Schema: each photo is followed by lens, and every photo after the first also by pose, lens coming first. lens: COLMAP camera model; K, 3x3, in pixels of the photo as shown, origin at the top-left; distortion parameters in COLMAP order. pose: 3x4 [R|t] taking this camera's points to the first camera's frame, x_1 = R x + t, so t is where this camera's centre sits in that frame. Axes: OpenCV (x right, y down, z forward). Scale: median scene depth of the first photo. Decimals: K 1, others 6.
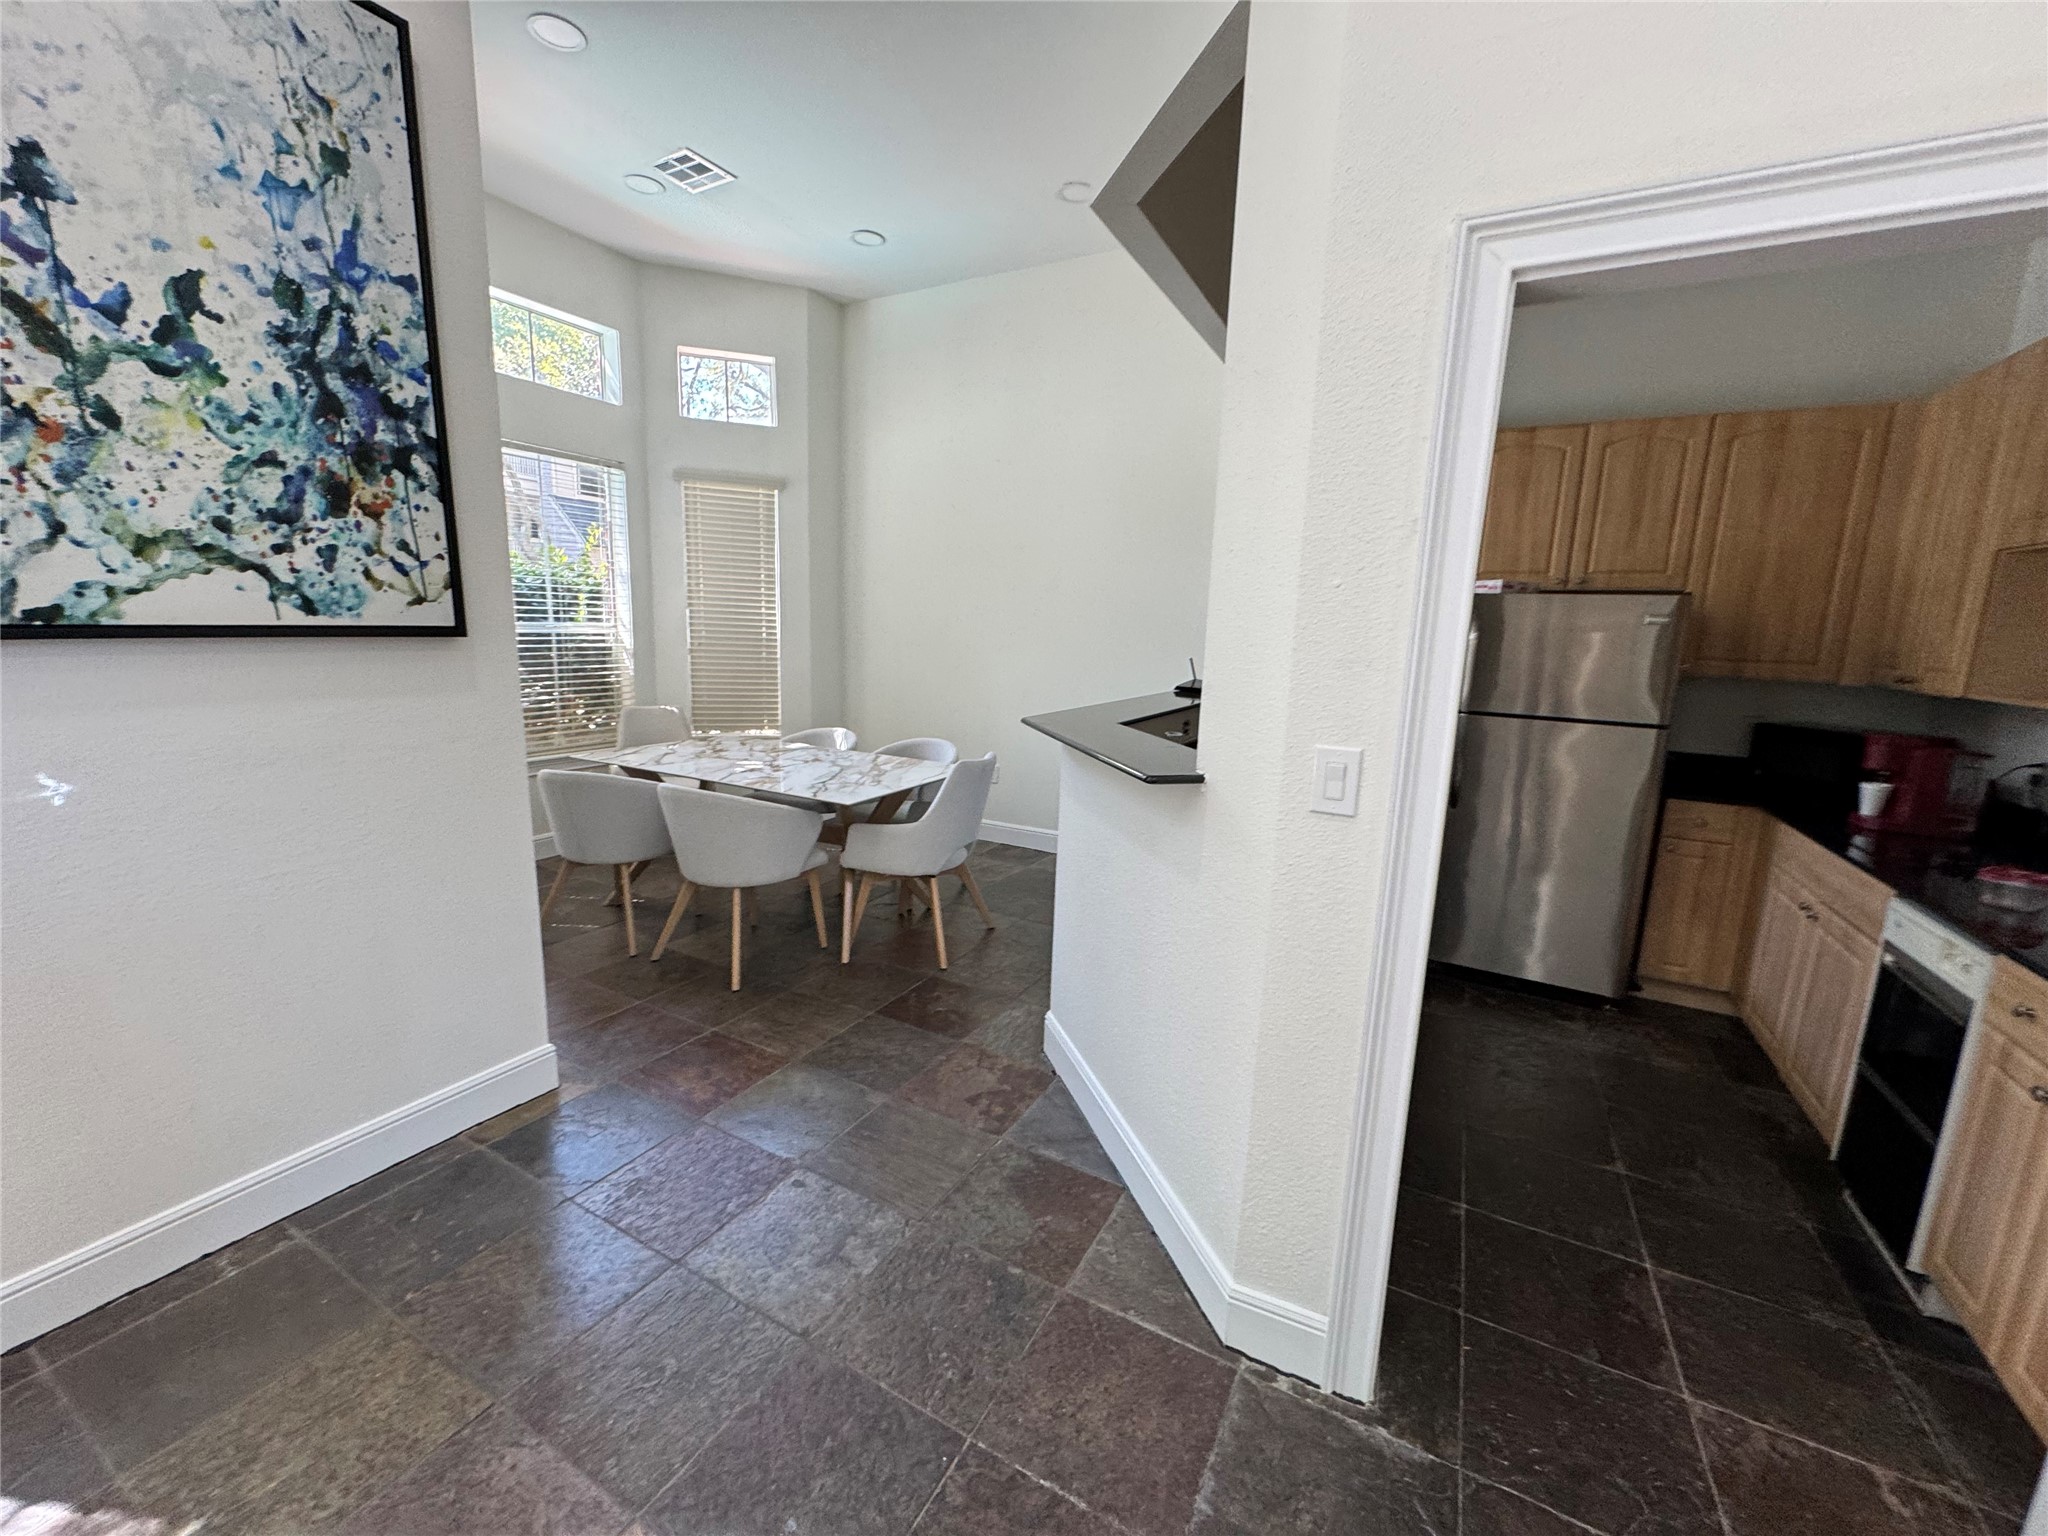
lens RADIAL K [[817.2, 0, 1022.5], [0, 817.2, 767.4], [0, 0, 1]] dist [0.000432, 0.000119]
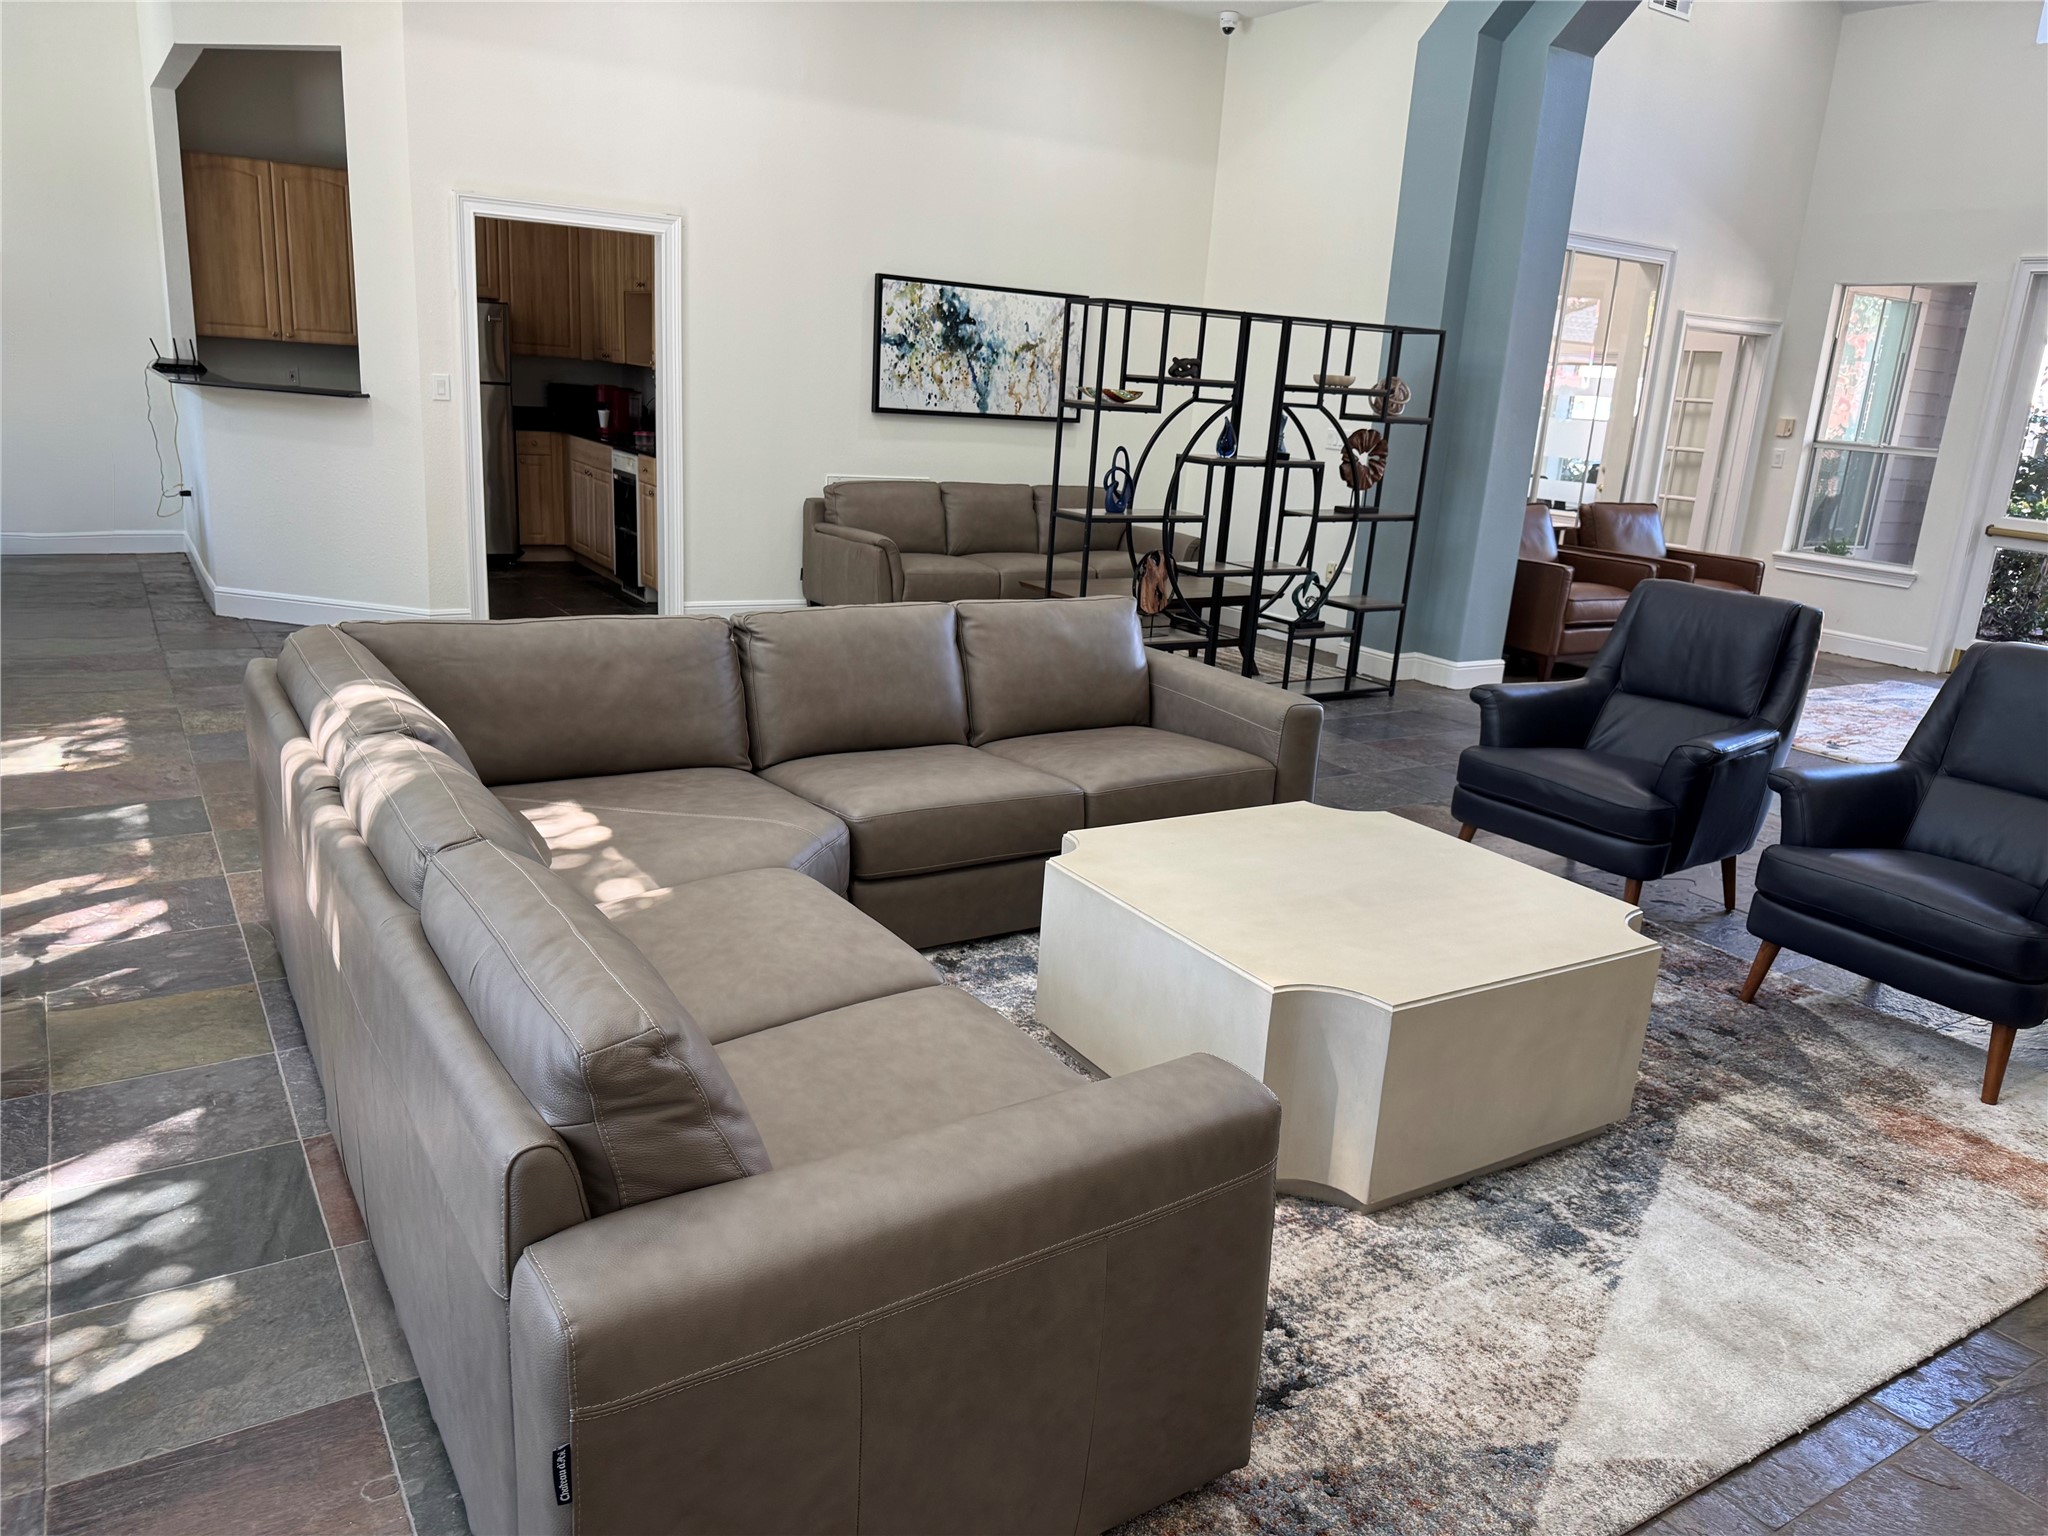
lens RADIAL K [[1435.4, 0, 1023.5], [0, 1435.4, 770.8], [0, 0, 1]] dist [0.001239, 0.000082]
pose [[0.488611, -0.236964, 0.839707, -1.317539], [0.112035, 0.971485, 0.208960, 0.217517], [-0.865279, -0.008024, 0.501226, -1.355635]]
